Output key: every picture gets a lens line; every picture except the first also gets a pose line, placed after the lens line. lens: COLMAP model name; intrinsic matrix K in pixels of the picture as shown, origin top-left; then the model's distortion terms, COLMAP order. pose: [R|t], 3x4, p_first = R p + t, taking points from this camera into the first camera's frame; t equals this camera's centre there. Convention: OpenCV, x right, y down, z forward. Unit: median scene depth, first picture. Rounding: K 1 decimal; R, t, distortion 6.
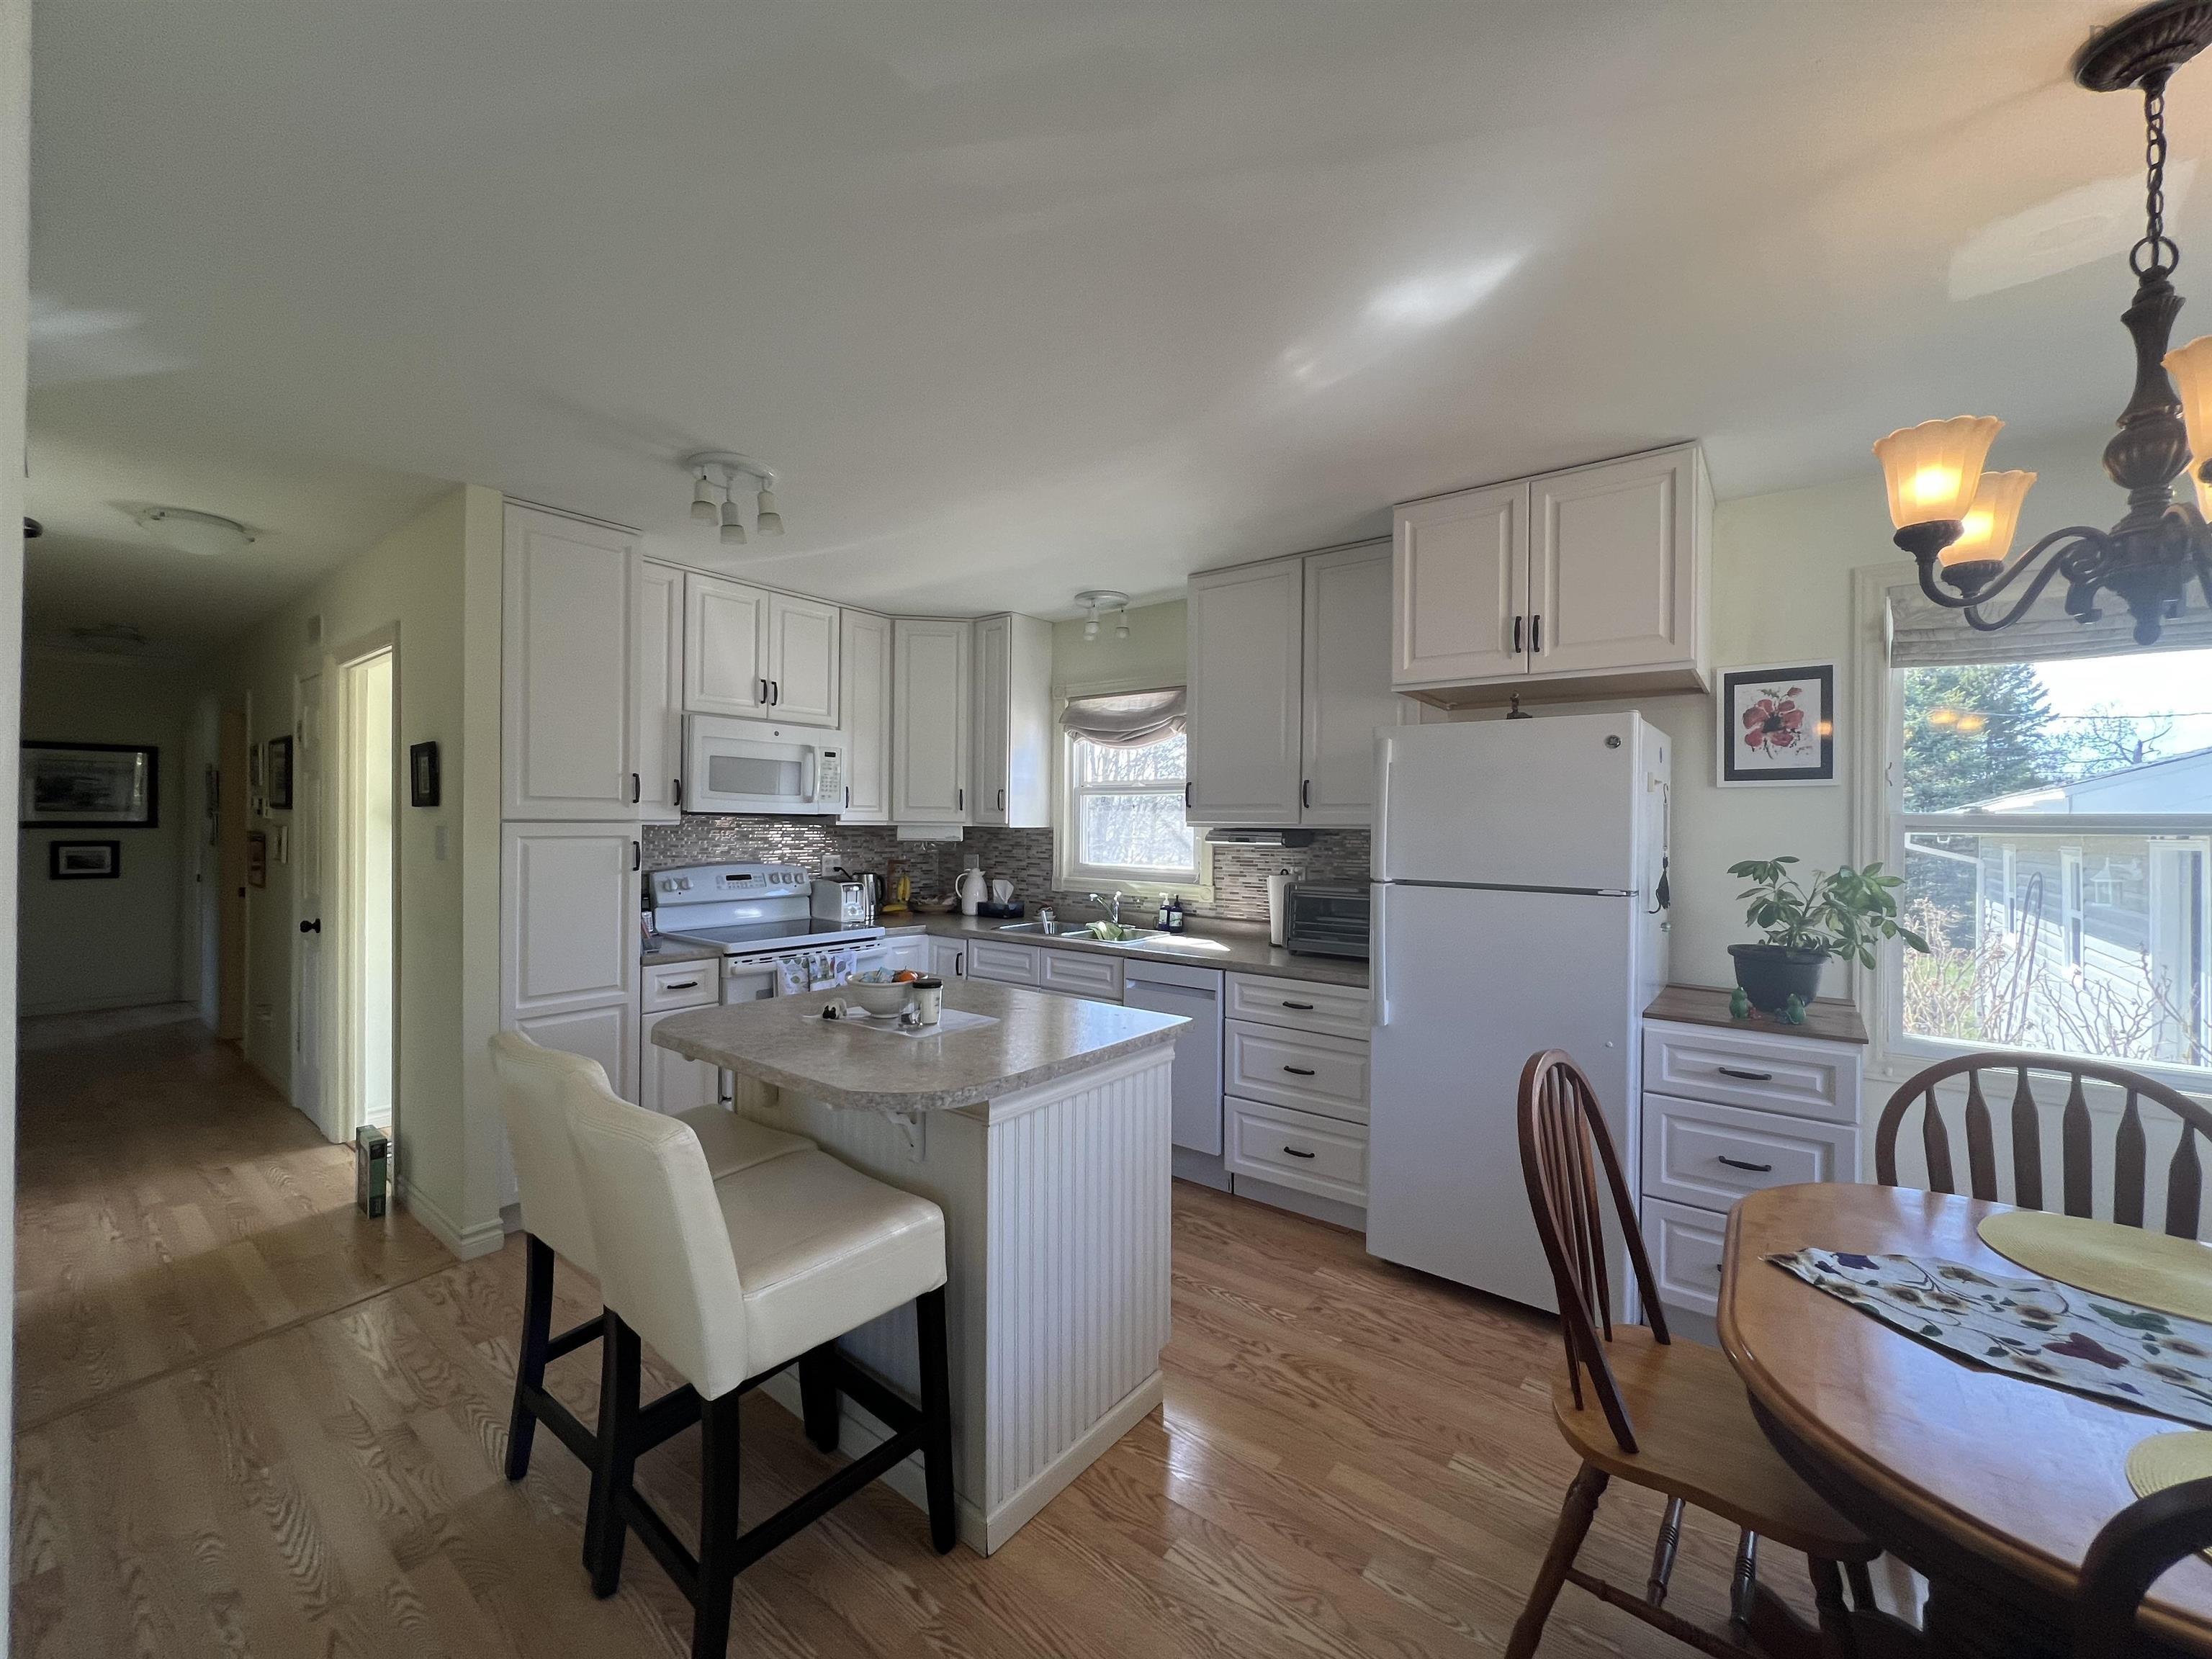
lens RADIAL K [[883.2, 0, 1102.7], [0, 883.2, 824.1], [0, 0, 1]] dist [-0.002094, -0.000096]
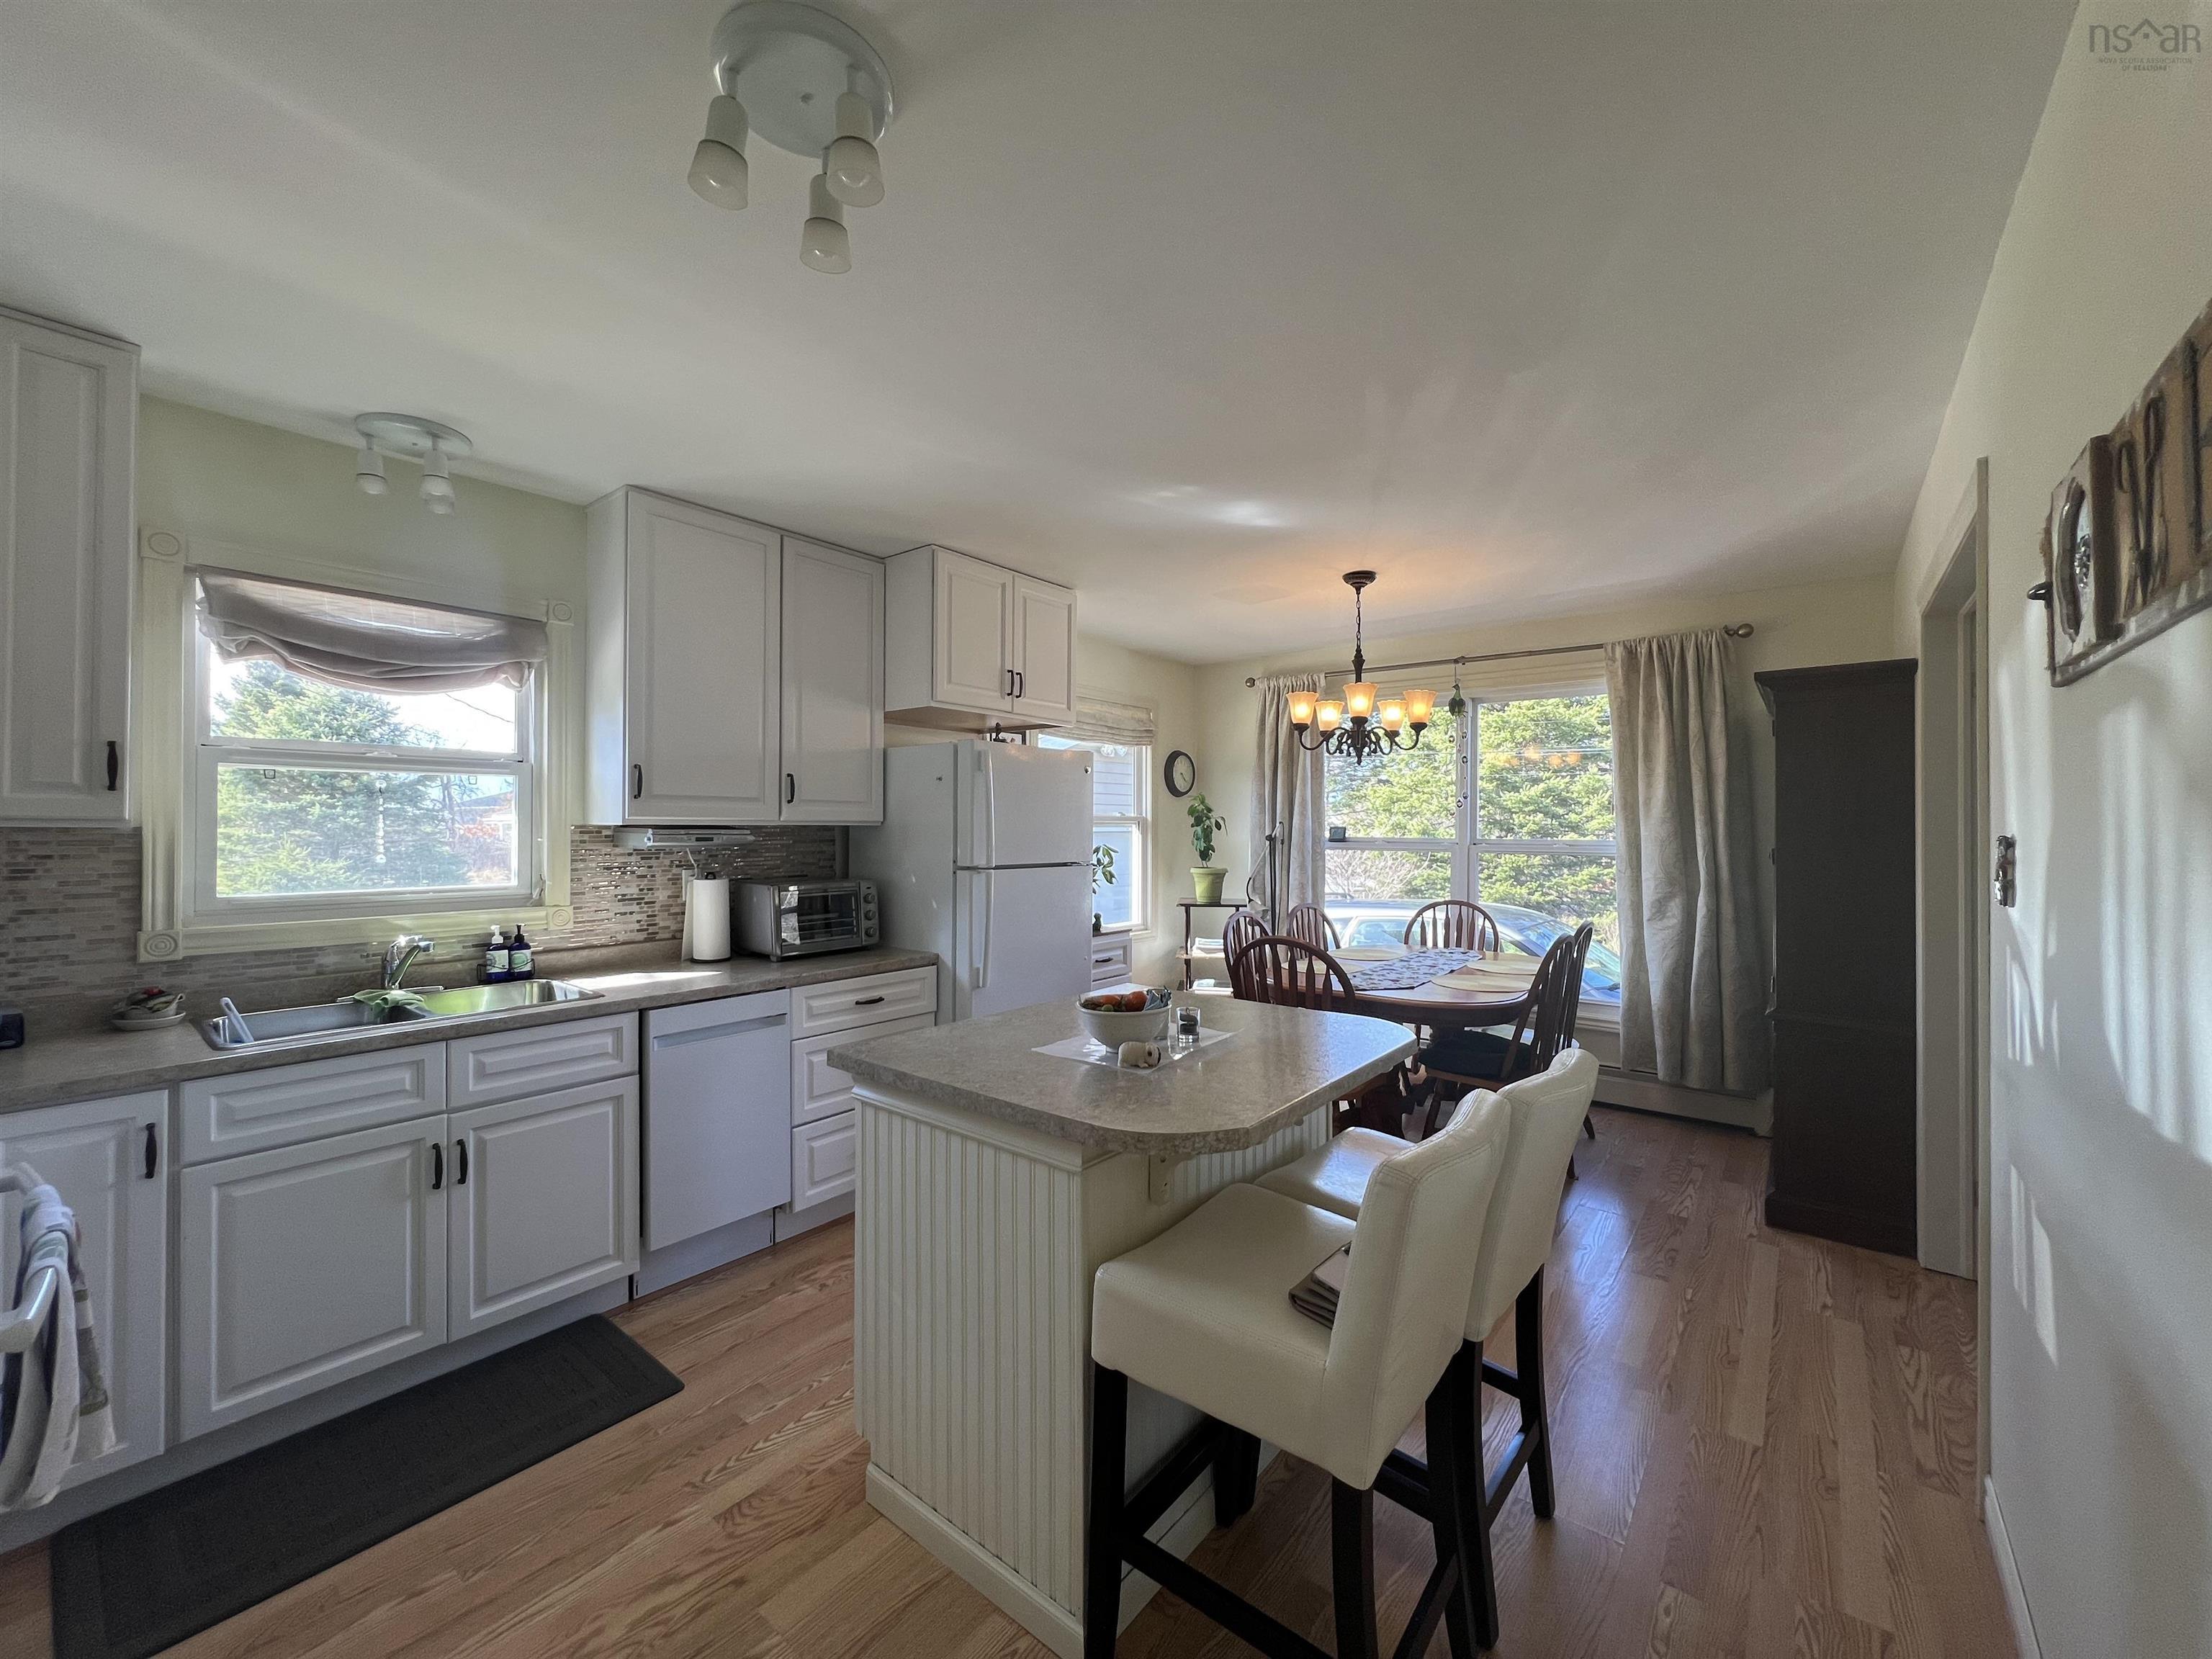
lens RADIAL K [[883.2, 0, 1102.7], [0, 883.2, 824.1], [0, 0, 1]] dist [-0.002094, -0.000096]
pose [[0.003606, 0.000066, 0.999993, -0.630780], [0.007253, 0.999974, -0.000092, 0.006082], [-0.999967, 0.007254, 0.003606, 0.588326]]
